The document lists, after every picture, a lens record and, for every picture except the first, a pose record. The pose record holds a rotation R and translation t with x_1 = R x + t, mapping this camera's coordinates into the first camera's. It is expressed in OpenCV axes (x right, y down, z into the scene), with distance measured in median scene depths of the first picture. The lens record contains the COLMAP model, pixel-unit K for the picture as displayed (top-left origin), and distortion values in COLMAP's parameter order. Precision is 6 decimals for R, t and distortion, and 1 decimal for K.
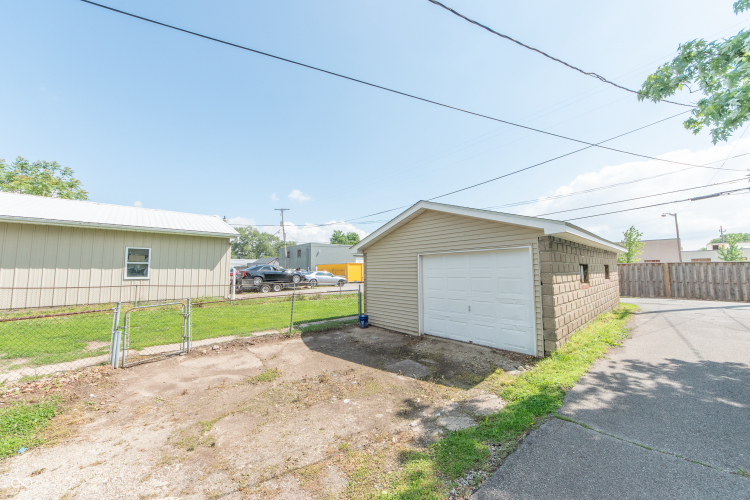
lens RADIAL K [[268.7, 0, 374.1], [0, 268.7, 252.0], [0, 0, 1]] dist [0.000707, -0.000280]
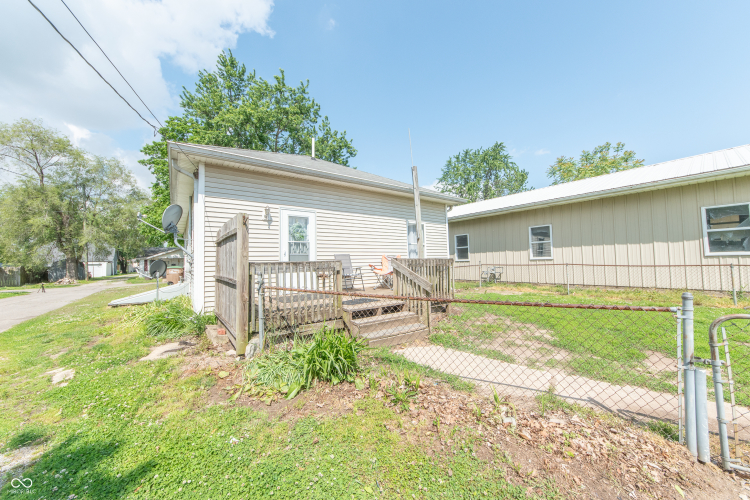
lens RADIAL K [[268.7, 0, 372.7], [0, 268.7, 249.9], [0, 0, 1]] dist [0.000707, -0.000280]
pose [[-0.072683, -0.039798, -0.996561, -0.224082], [0.098987, 0.993982, -0.046914, 0.040205], [0.992431, -0.102056, -0.068307, 0.248821]]
